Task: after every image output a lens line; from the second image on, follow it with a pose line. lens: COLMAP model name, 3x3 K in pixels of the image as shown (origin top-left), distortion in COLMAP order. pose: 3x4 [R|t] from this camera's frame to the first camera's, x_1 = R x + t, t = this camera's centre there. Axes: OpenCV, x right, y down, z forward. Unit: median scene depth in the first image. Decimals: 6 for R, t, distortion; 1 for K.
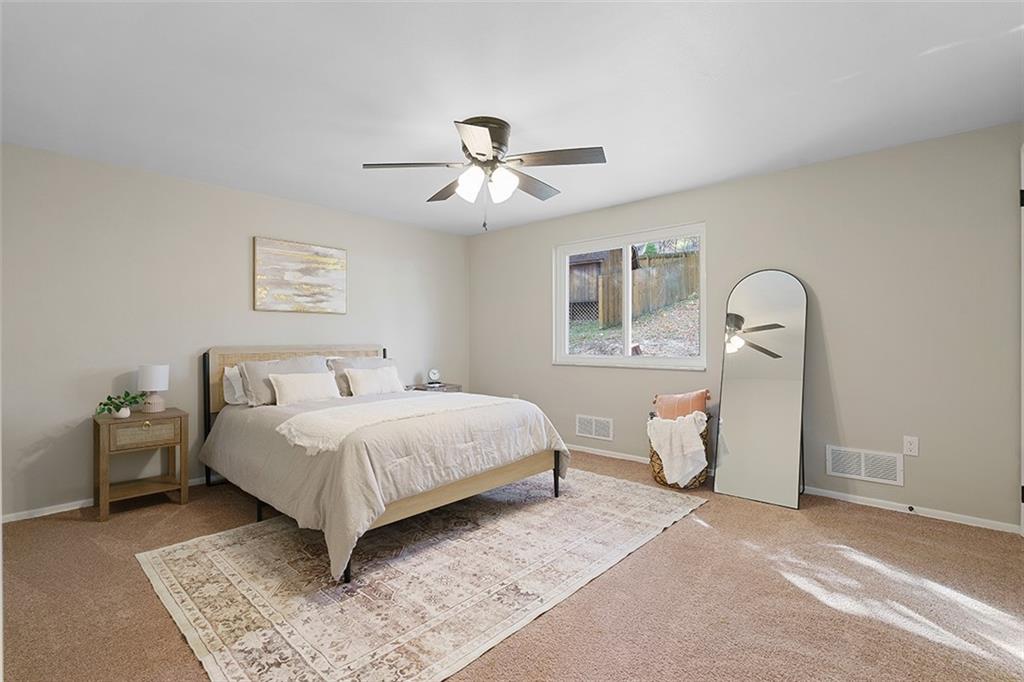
lens RADIAL K [[481.4, 0, 520.0], [0, 481.4, 334.8], [0, 0, 1]] dist [-0.006033, 0.000527]
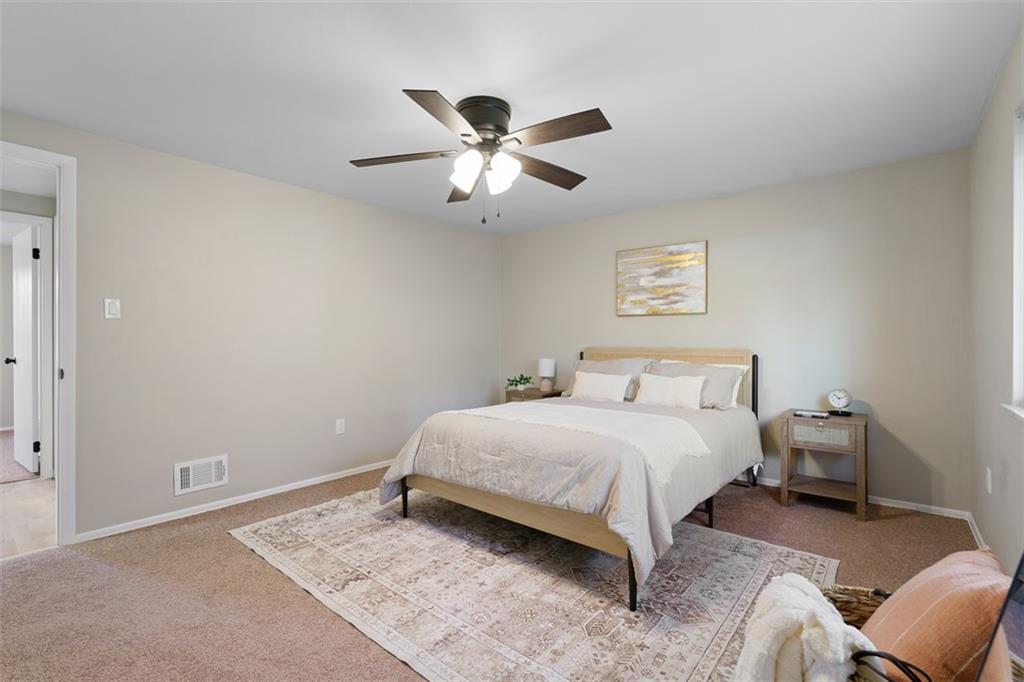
lens RADIAL K [[481.4, 0, 519.6], [0, 481.4, 336.7], [0, 0, 1]] dist [-0.006033, 0.000527]
pose [[0.012318, -0.002532, -0.999921, 0.744997], [0.005102, 0.999984, -0.002469, -0.000879], [0.999911, -0.005071, 0.012331, 0.949255]]
